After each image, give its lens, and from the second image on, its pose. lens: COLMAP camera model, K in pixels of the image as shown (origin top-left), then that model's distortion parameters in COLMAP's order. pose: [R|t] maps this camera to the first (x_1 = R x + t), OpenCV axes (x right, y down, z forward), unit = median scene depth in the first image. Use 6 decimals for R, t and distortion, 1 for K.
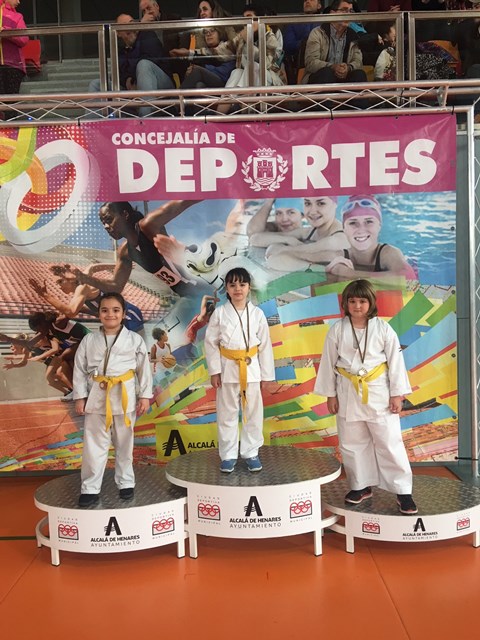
lens RADIAL K [[535.9, 0, 237.4], [0, 535.9, 318.9], [0, 0, 1]] dist [0.076476, -0.117468]
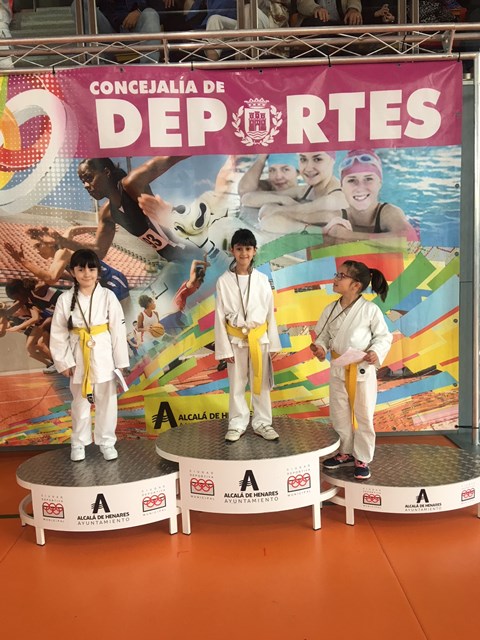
lens RADIAL K [[535.9, 0, 237.2], [0, 535.9, 324.0], [0, 0, 1]] dist [0.076476, -0.117468]
pose [[0.999734, -0.010099, 0.020716, -0.006058], [0.008796, 0.998033, 0.062073, 0.010531], [-0.021302, -0.061874, 0.997857, 0.054370]]
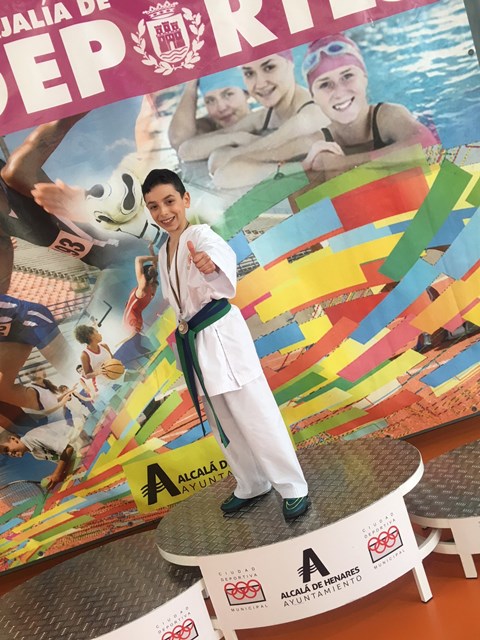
lens RADIAL K [[643.1, 0, 234.0], [0, 643.1, 324.0], [0, 0, 1]] dist [0.035097, 0.000000]
pose [[0.957225, -0.284970, 0.050120, -0.010164], [0.279909, 0.955888, 0.089042, -0.002807], [-0.073283, -0.071204, 0.994766, 0.215611]]
